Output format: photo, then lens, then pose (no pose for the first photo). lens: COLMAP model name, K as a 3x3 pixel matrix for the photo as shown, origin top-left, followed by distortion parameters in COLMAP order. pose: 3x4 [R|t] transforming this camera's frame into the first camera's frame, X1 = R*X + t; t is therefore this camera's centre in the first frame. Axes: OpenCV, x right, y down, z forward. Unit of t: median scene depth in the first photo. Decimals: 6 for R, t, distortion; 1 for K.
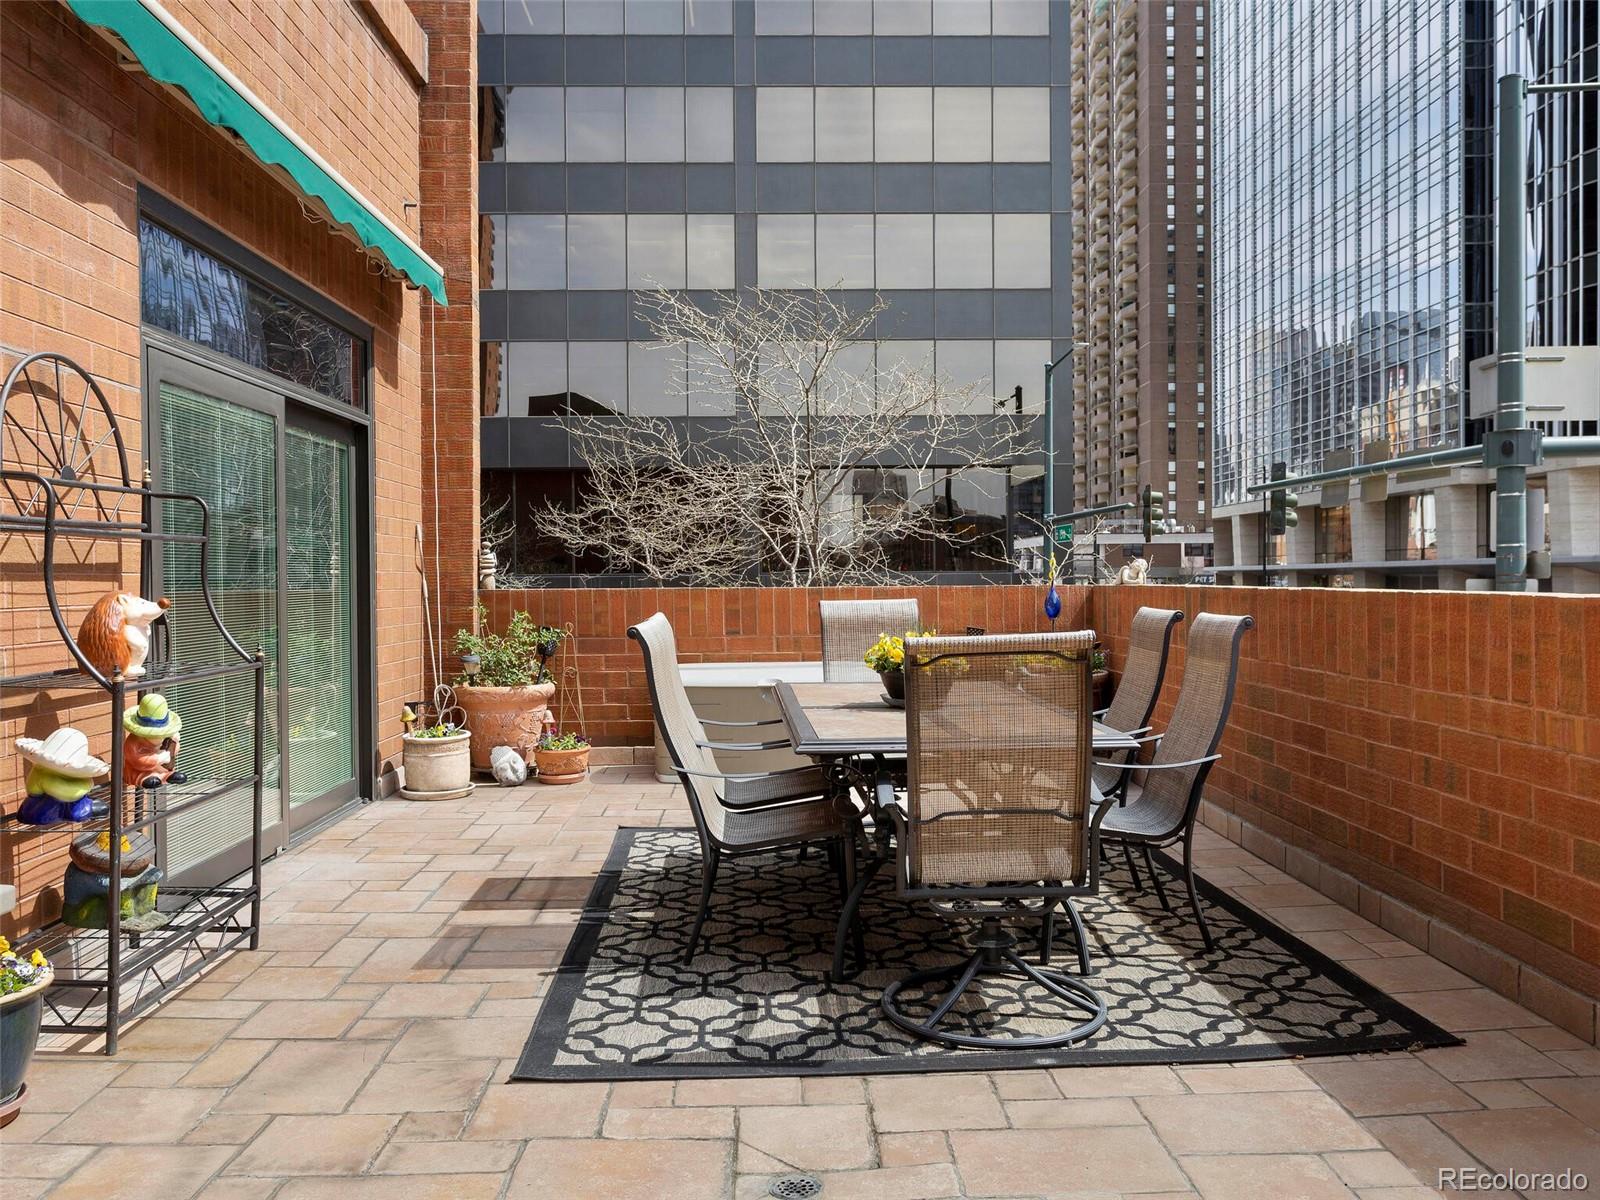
lens RADIAL K [[1255.6, 0, 800.0], [0, 1255.6, 600.0], [0, 0, 1]] dist [0.003407, 0.001411]
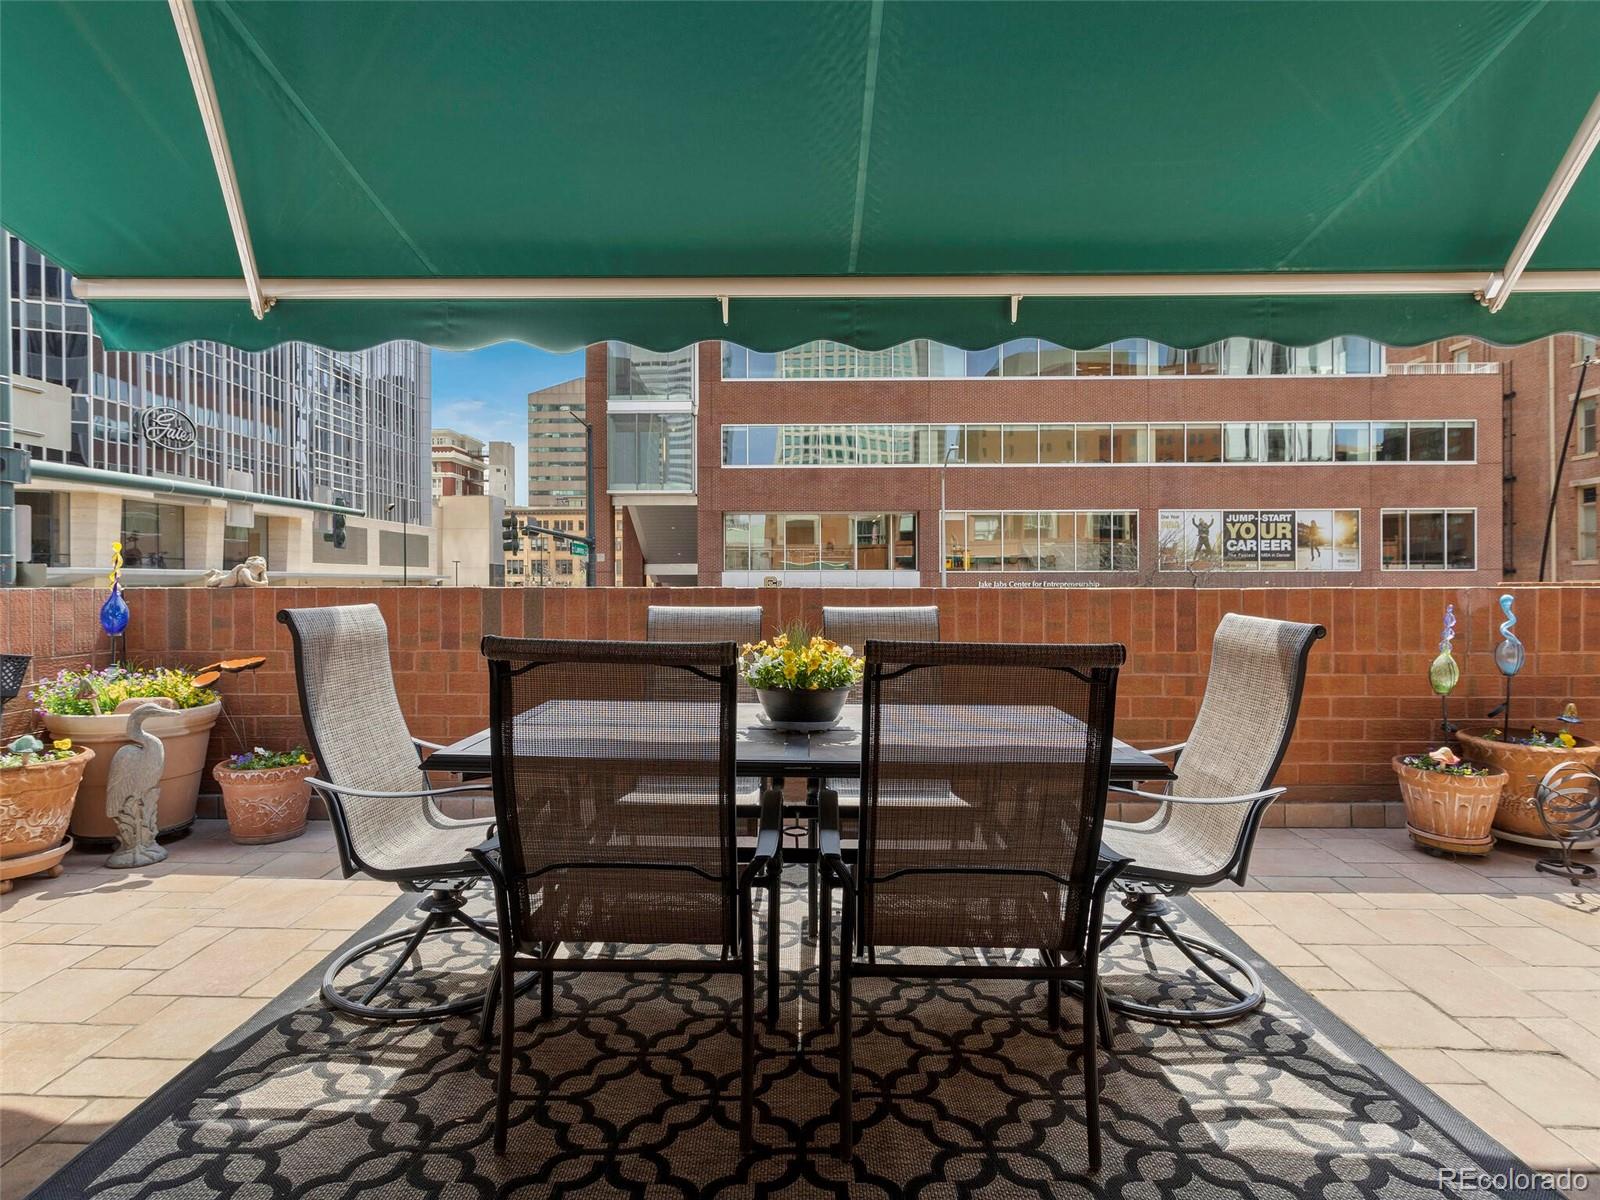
lens RADIAL K [[857.1, 0, 801.8], [0, 857.1, 577.3], [0, 0, 1]] dist [0.002961, 0.003096]
pose [[0.031170, 0.014735, 0.999405, -0.559513], [0.017703, 0.999726, -0.015292, -0.006379], [-0.999357, 0.018170, 0.030901, 1.183288]]
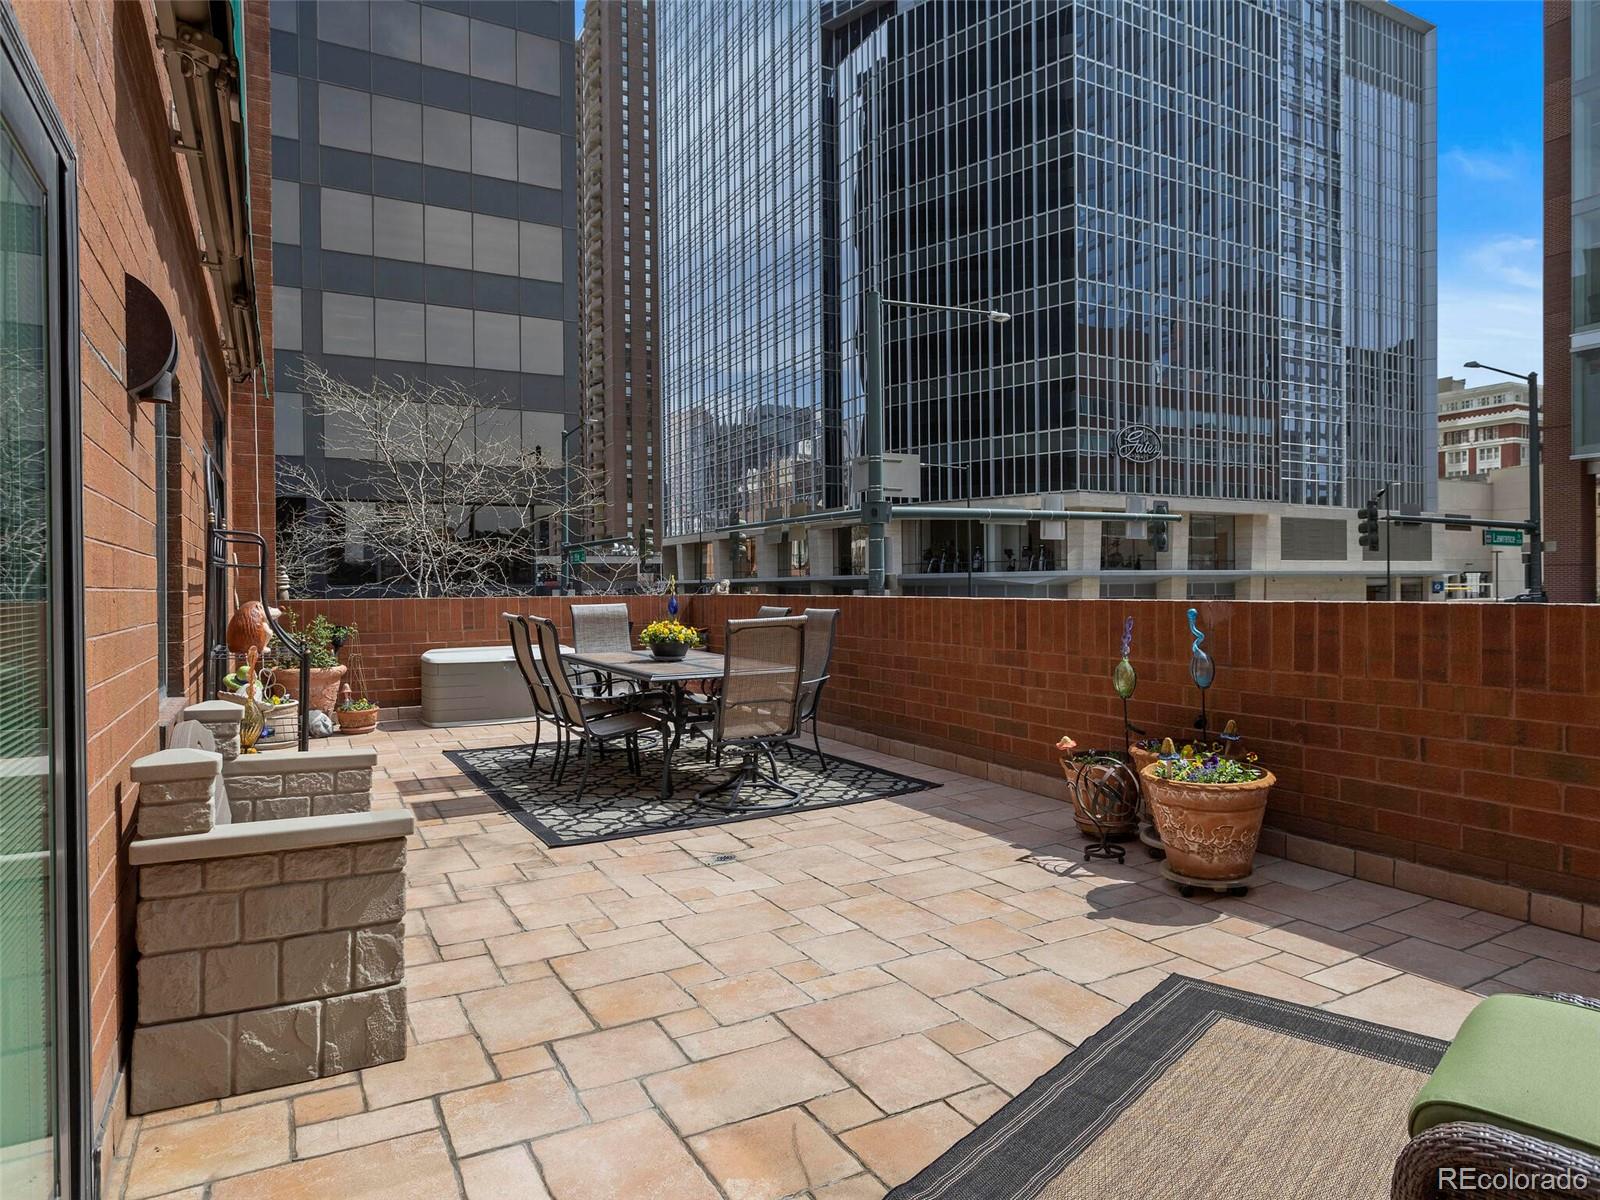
lens RADIAL K [[978.3, 0, 813.5], [0, 978.3, 590.0], [0, 0, 1]] dist [-0.005112, 0.017169]
pose [[0.883574, -0.002682, 0.468284, -0.477088], [0.010320, 0.999852, -0.013745, 0.002848], [-0.468178, 0.016978, 0.883471, -0.455724]]
